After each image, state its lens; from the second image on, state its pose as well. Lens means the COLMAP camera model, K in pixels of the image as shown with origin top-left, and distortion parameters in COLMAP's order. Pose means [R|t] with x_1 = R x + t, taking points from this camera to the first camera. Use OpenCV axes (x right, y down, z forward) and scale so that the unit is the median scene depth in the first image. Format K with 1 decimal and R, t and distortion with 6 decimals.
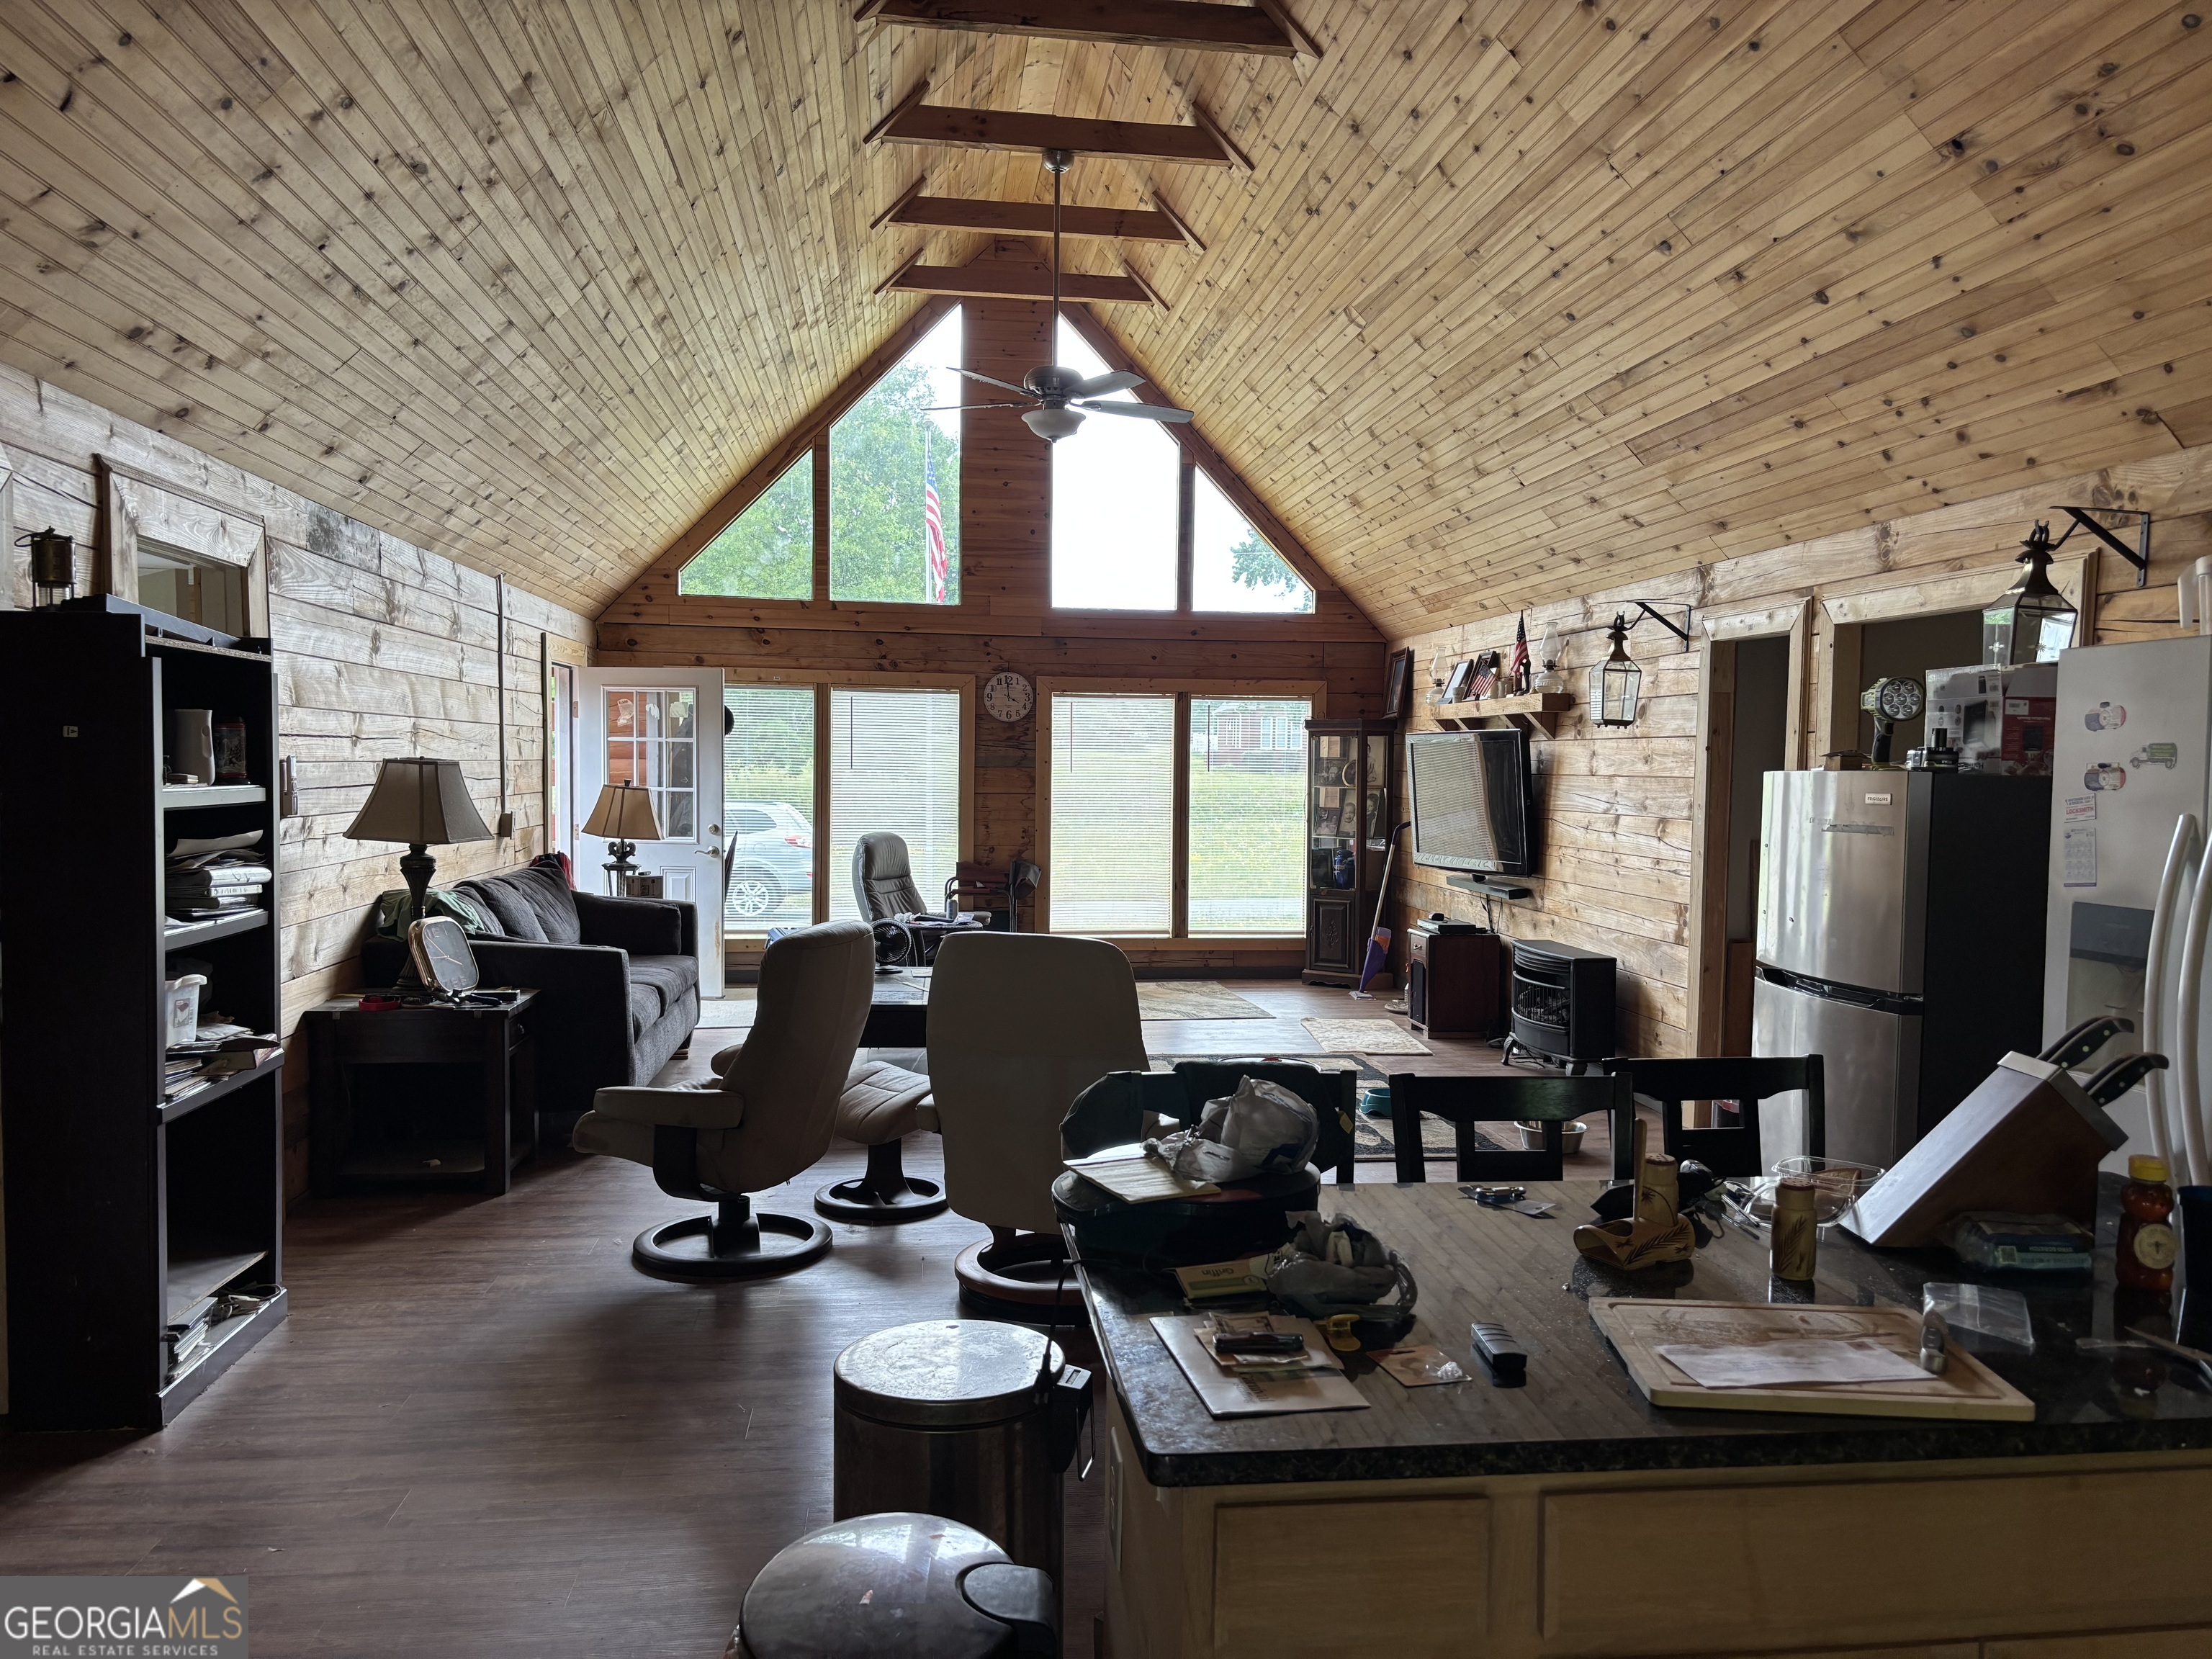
lens RADIAL K [[1668.0, 0, 1101.5], [0, 1668.0, 837.3], [0, 0, 1]] dist [0.046944, -0.052544]
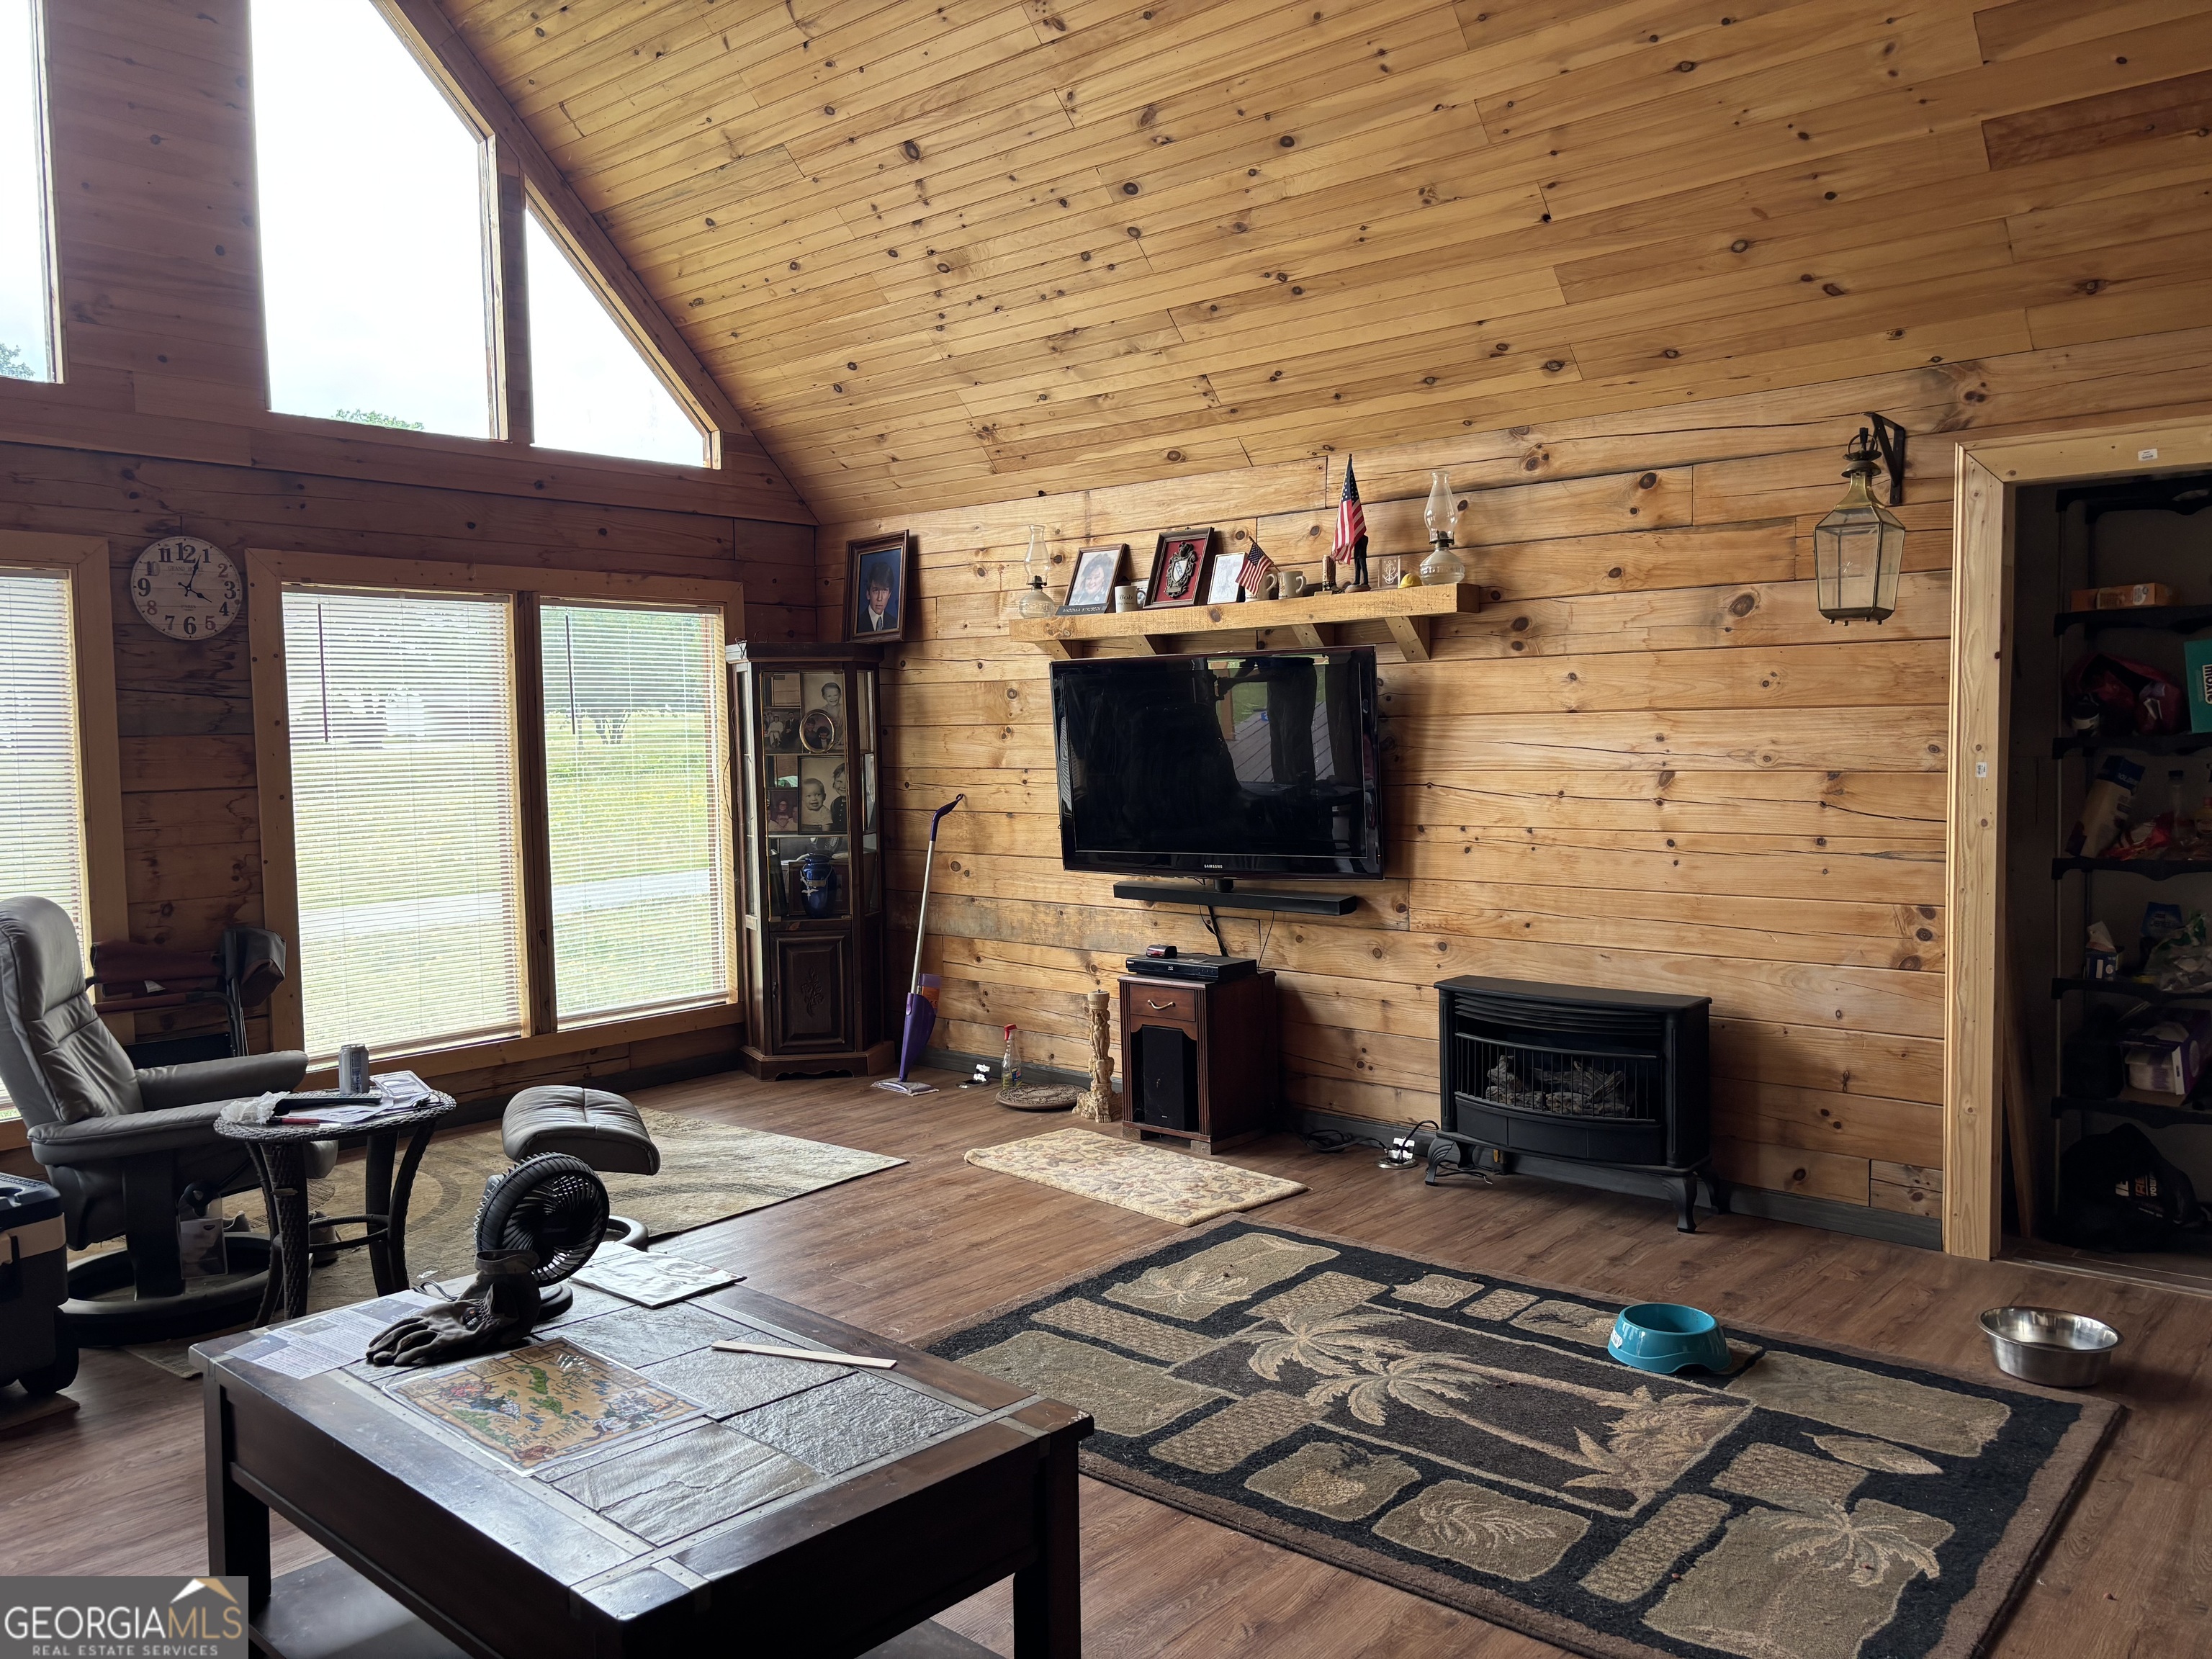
lens RADIAL K [[1668.0, 0, 1113.3], [0, 1668.0, 827.0], [0, 0, 1]] dist [0.046944, -0.052544]
pose [[0.737912, -0.062442, 0.672002, -0.188647], [0.054560, 0.997971, 0.032819, -0.017073], [-0.672688, 0.012447, 0.739822, 0.463718]]
